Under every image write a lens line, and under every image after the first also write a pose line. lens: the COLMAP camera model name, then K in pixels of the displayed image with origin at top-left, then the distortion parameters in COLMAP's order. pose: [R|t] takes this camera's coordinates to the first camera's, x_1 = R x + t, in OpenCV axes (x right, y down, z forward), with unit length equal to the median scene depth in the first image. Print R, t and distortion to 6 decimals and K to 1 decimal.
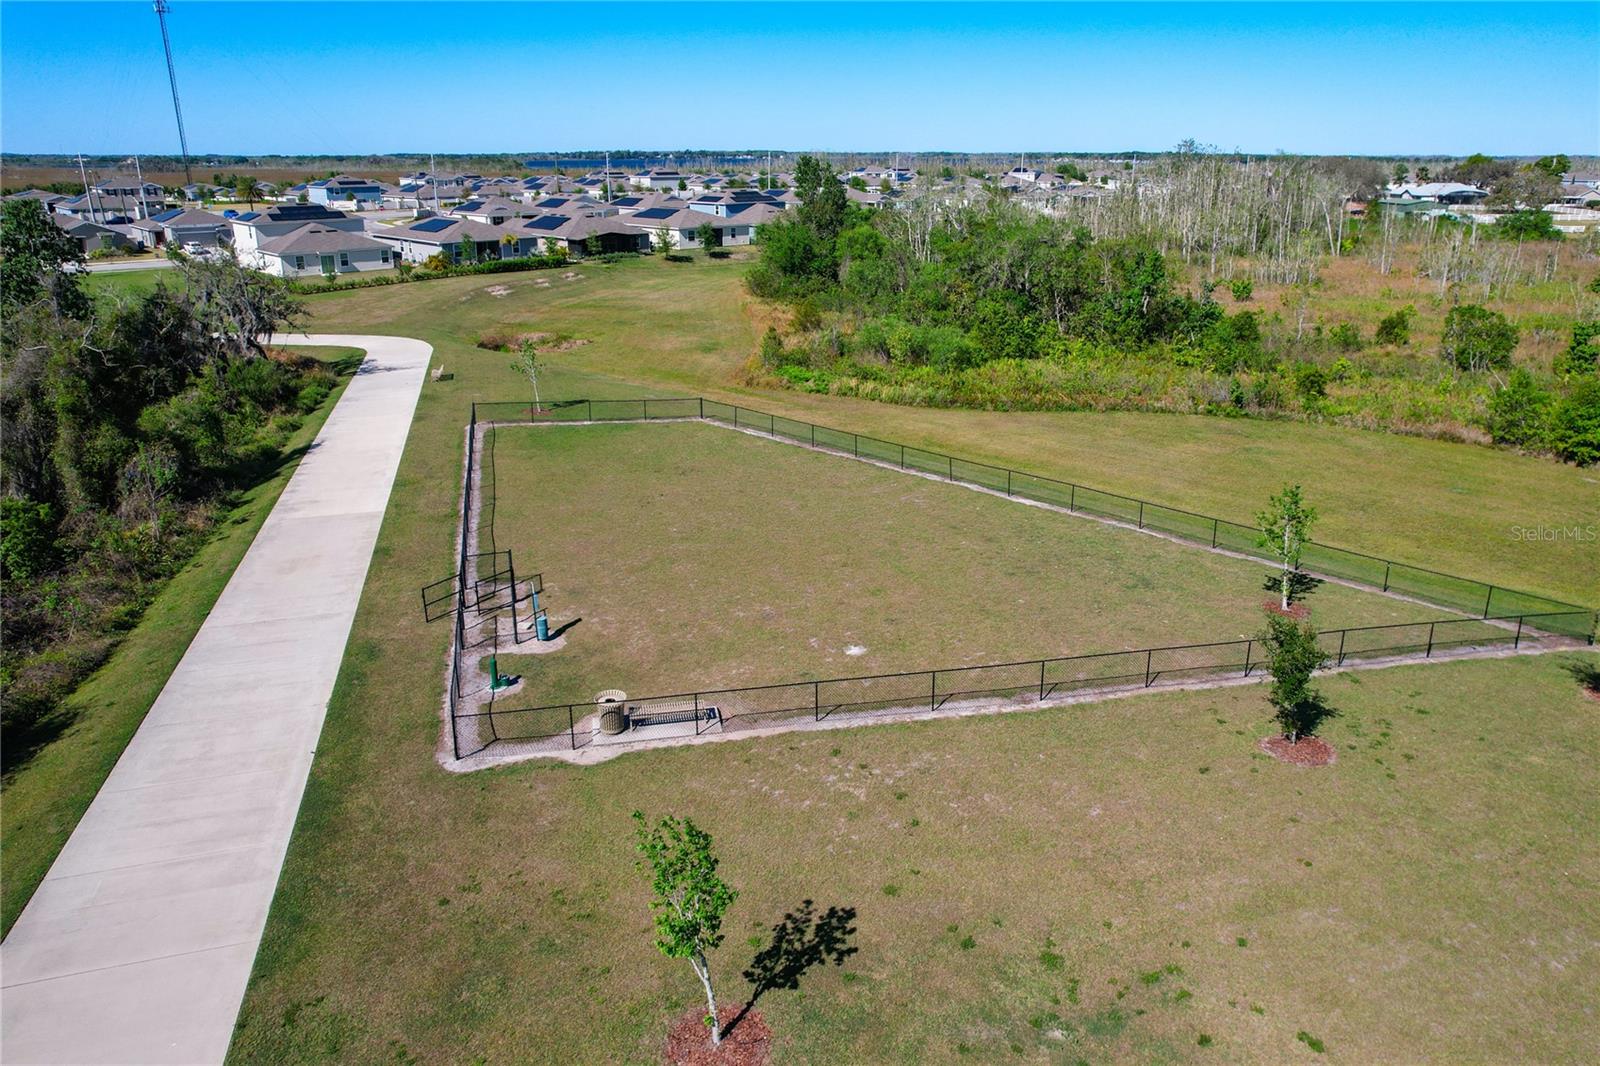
lens RADIAL K [[1047.5, 0, 815.6], [0, 1047.5, 507.0], [0, 0, 1]] dist [-0.070881, 0.064842]
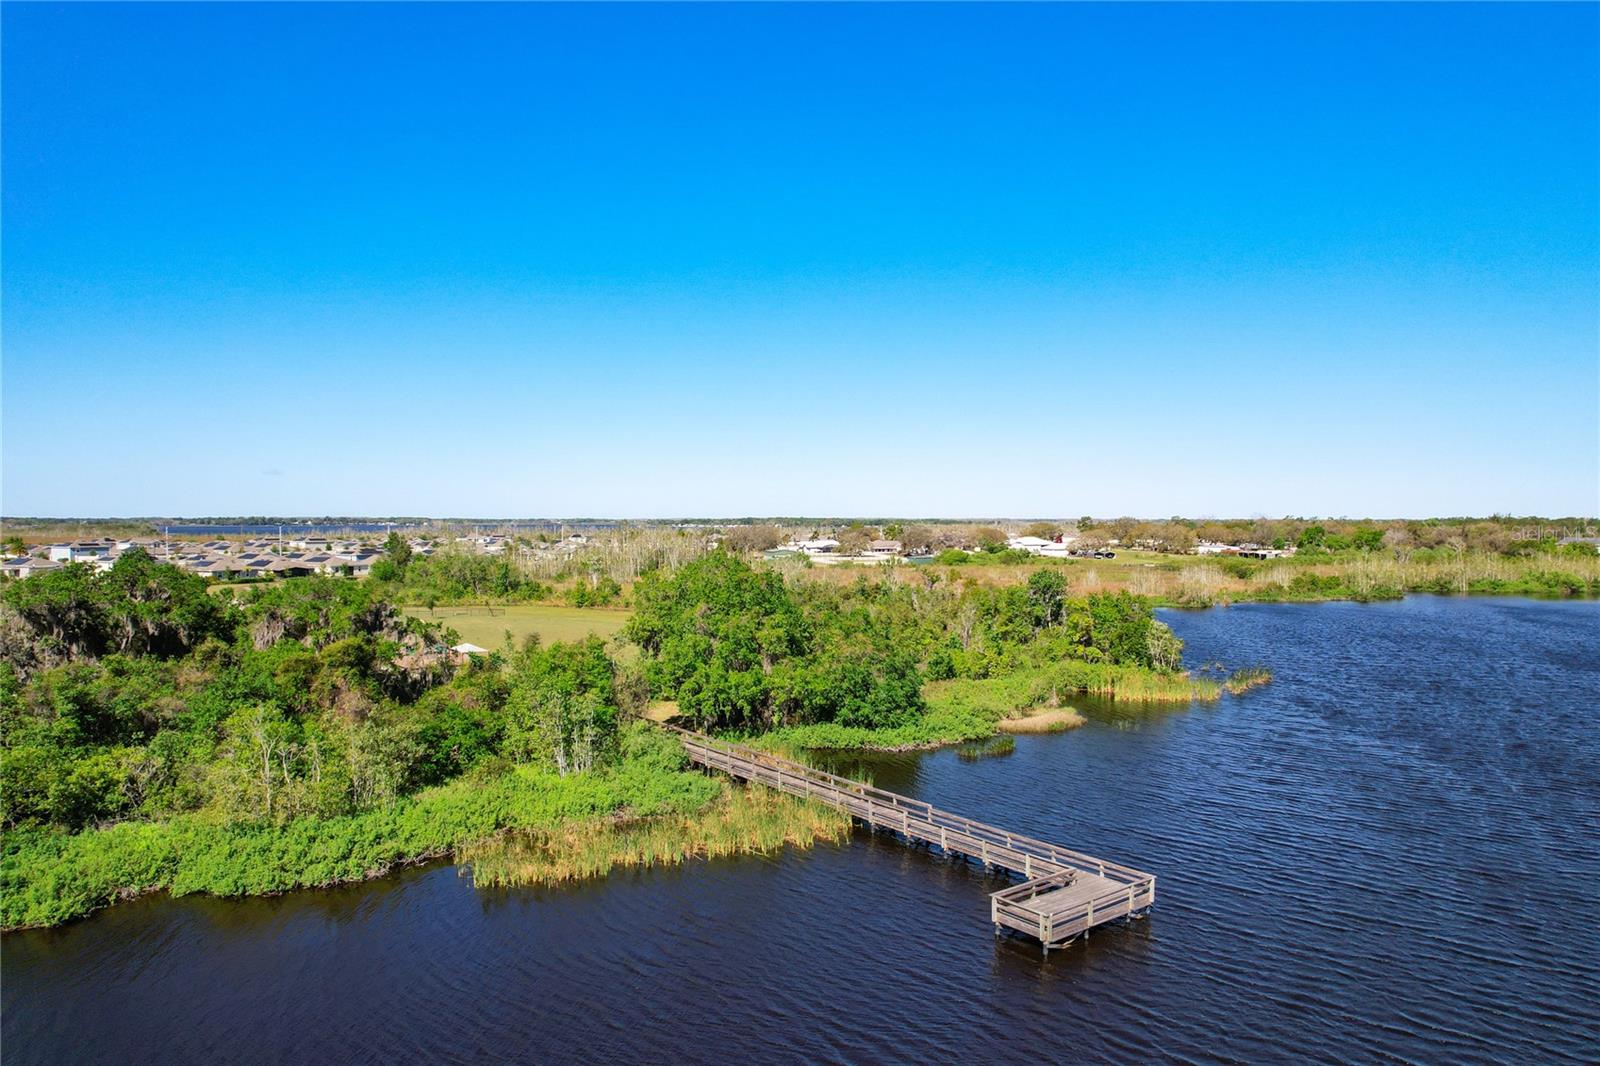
lens RADIAL K [[1047.5, 0, 815.6], [0, 1047.5, 507.0], [0, 0, 1]] dist [-0.070881, 0.064842]
pose [[0.947468, 0.005302, 0.319808, 0.127086], [0.101664, 0.943019, -0.316826, 0.383735], [-0.303264, 0.332696, 0.892941, -1.202142]]
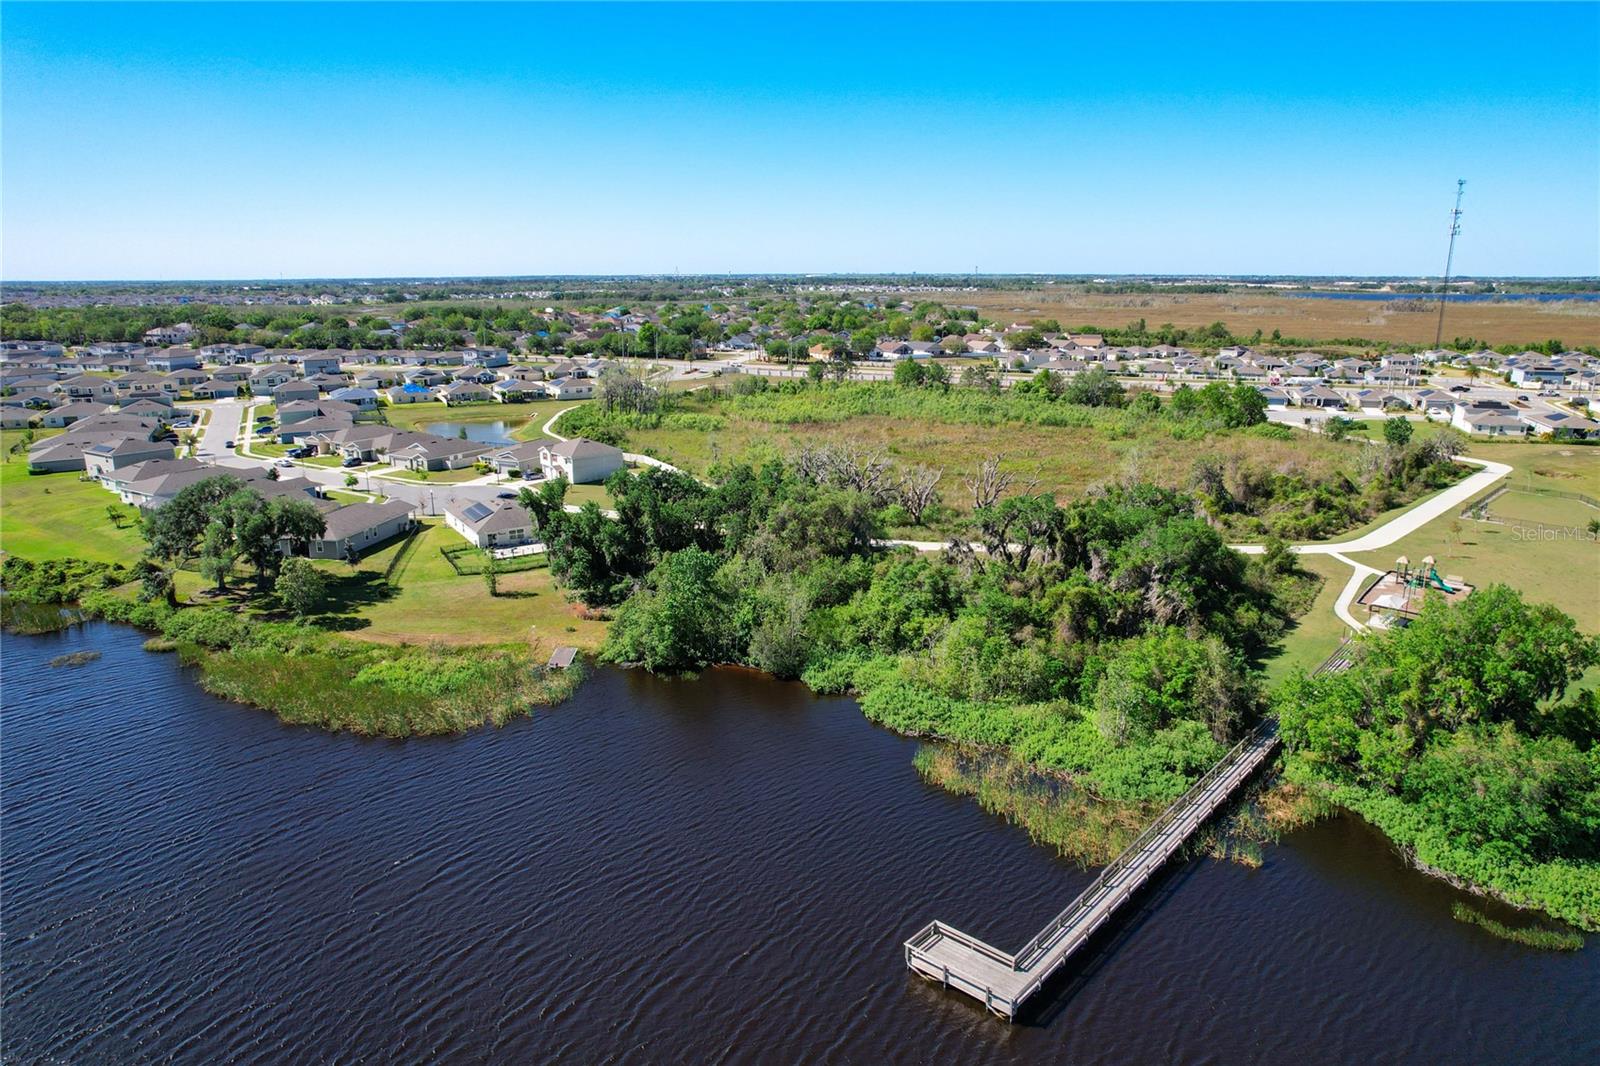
lens RADIAL K [[1050.5, 0, 820.0], [0, 1050.5, 514.5], [0, 0, 1]] dist [-0.072669, 0.069199]
pose [[0.496507, 0.198318, -0.845074, 0.658054], [-0.281781, 0.957652, 0.059182, 0.198855], [0.821024, 0.208742, 0.531363, -1.217793]]
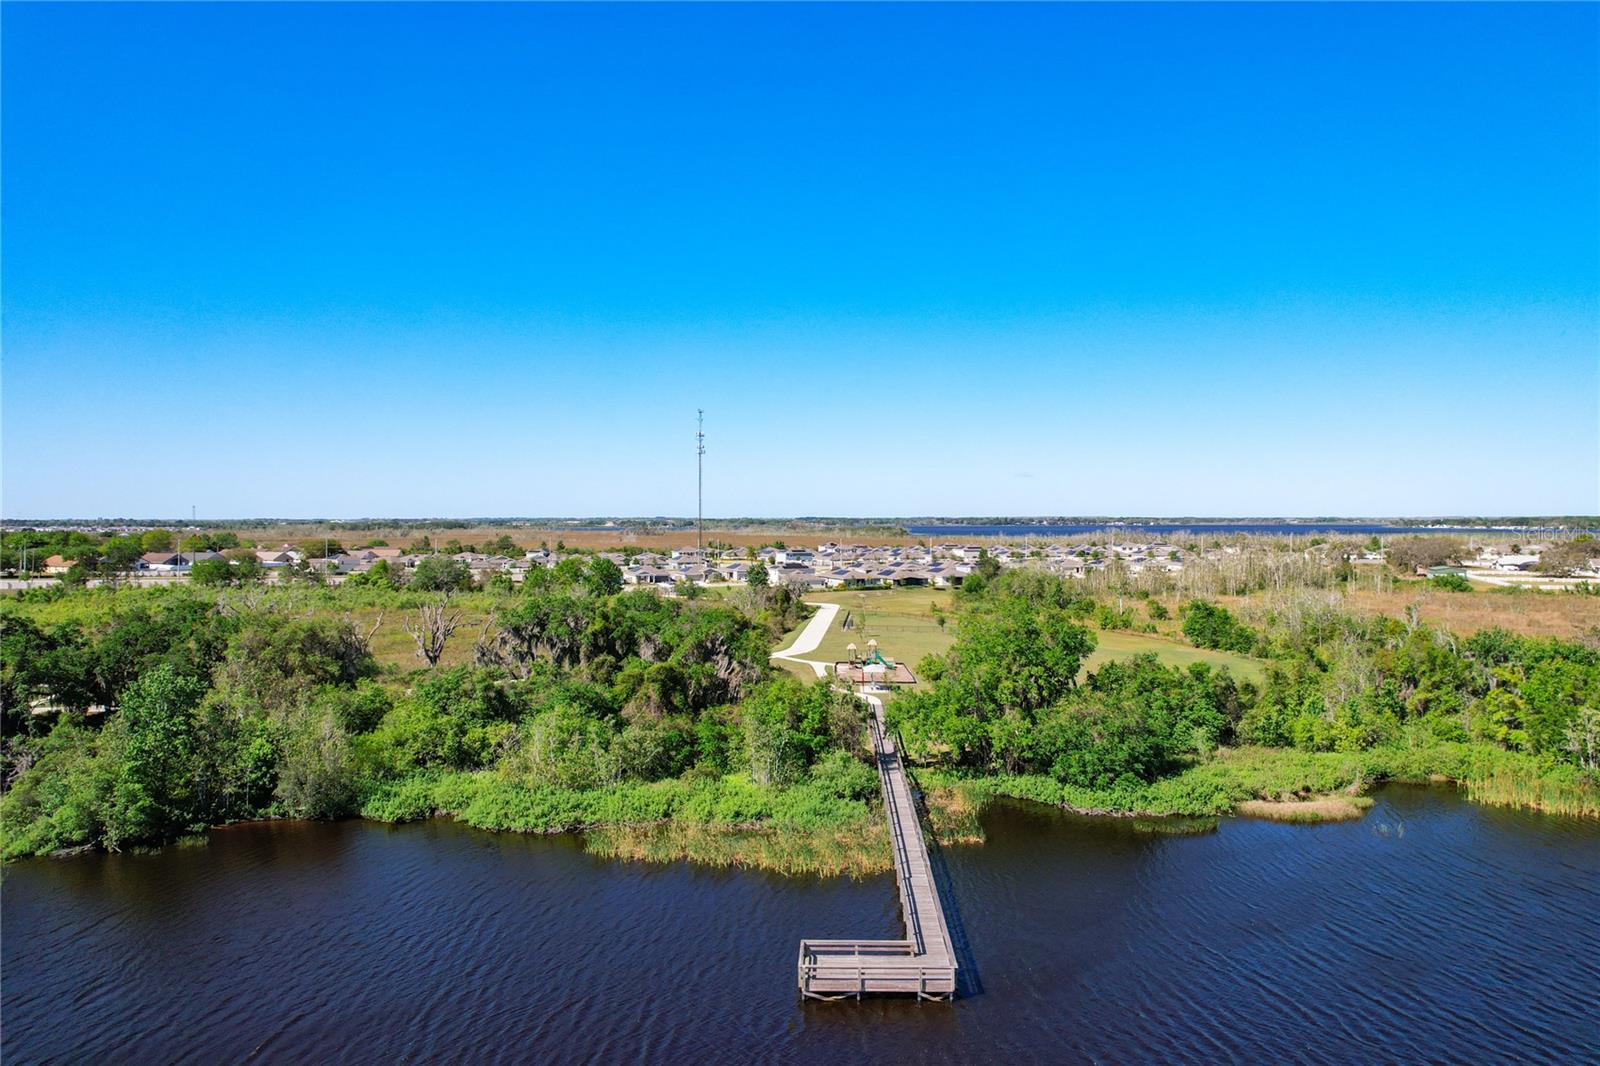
lens RADIAL K [[1050.5, 0, 820.0], [0, 1050.5, 514.5], [0, 0, 1]] dist [-0.072669, 0.069199]
pose [[0.938690, -0.001613, -0.344757, 0.447706], [-0.110450, 0.945876, -0.305154, 0.367169], [0.326590, 0.324524, 0.887707, -1.284633]]
